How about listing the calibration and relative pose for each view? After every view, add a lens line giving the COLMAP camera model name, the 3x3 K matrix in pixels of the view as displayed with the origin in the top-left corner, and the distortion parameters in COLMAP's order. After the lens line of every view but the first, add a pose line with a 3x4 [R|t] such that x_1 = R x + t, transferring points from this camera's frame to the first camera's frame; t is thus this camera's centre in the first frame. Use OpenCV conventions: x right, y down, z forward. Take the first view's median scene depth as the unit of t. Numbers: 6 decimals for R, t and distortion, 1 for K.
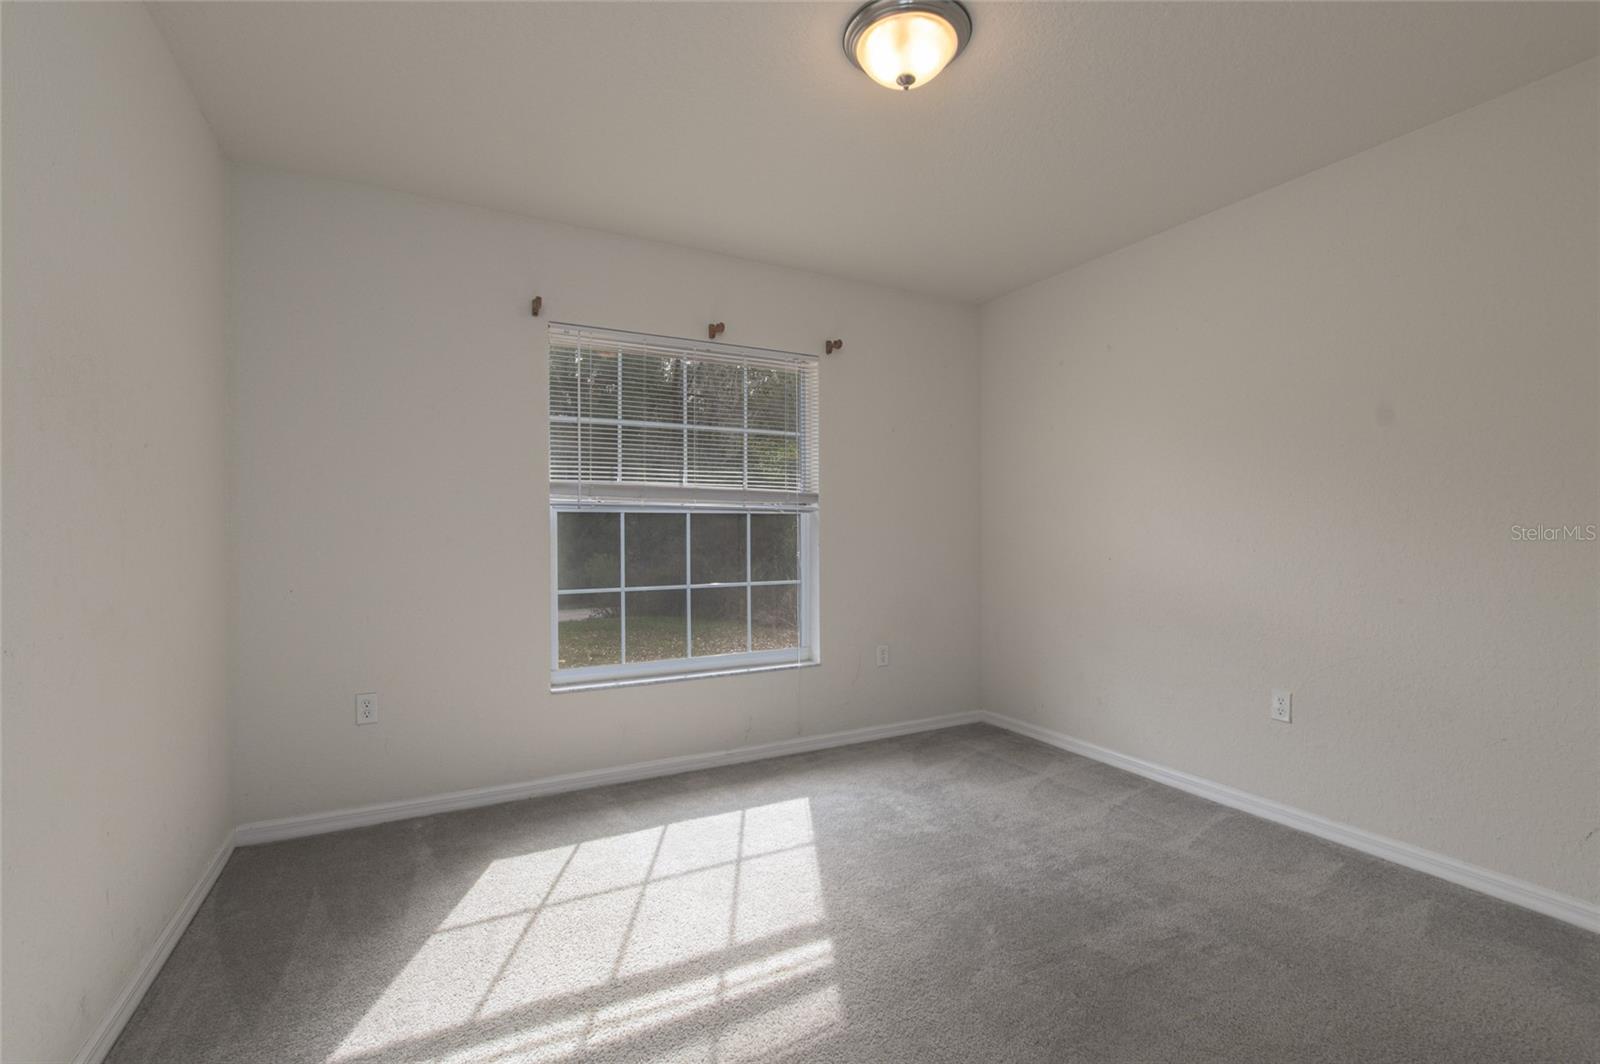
lens RADIAL K [[689.0, 0, 800.0], [0, 689.0, 532.0], [0, 0, 1]] dist [-0.030168, 0.001313]
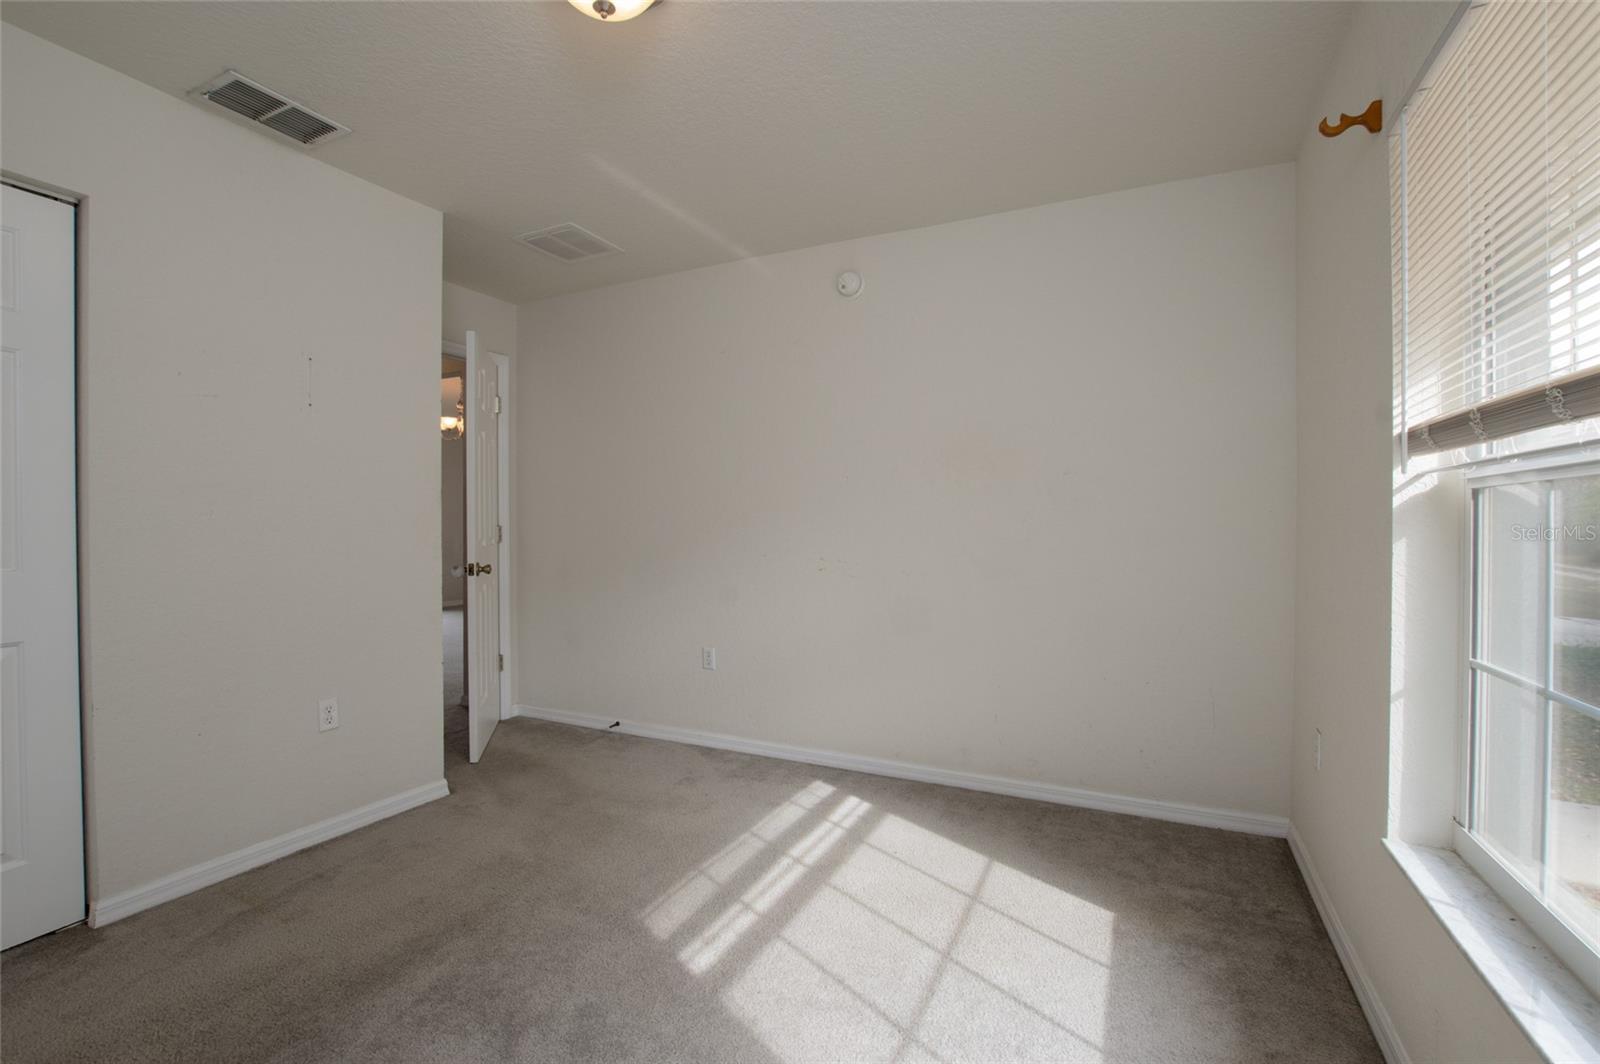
lens RADIAL K [[689.0, 0, 800.0], [0, 689.0, 532.0], [0, 0, 1]] dist [-0.030168, 0.001313]
pose [[-0.808648, 0.011340, -0.588184, 0.454337], [0.006731, 0.999927, 0.010024, -0.014157], [0.588255, 0.004147, -0.808665, 1.776062]]
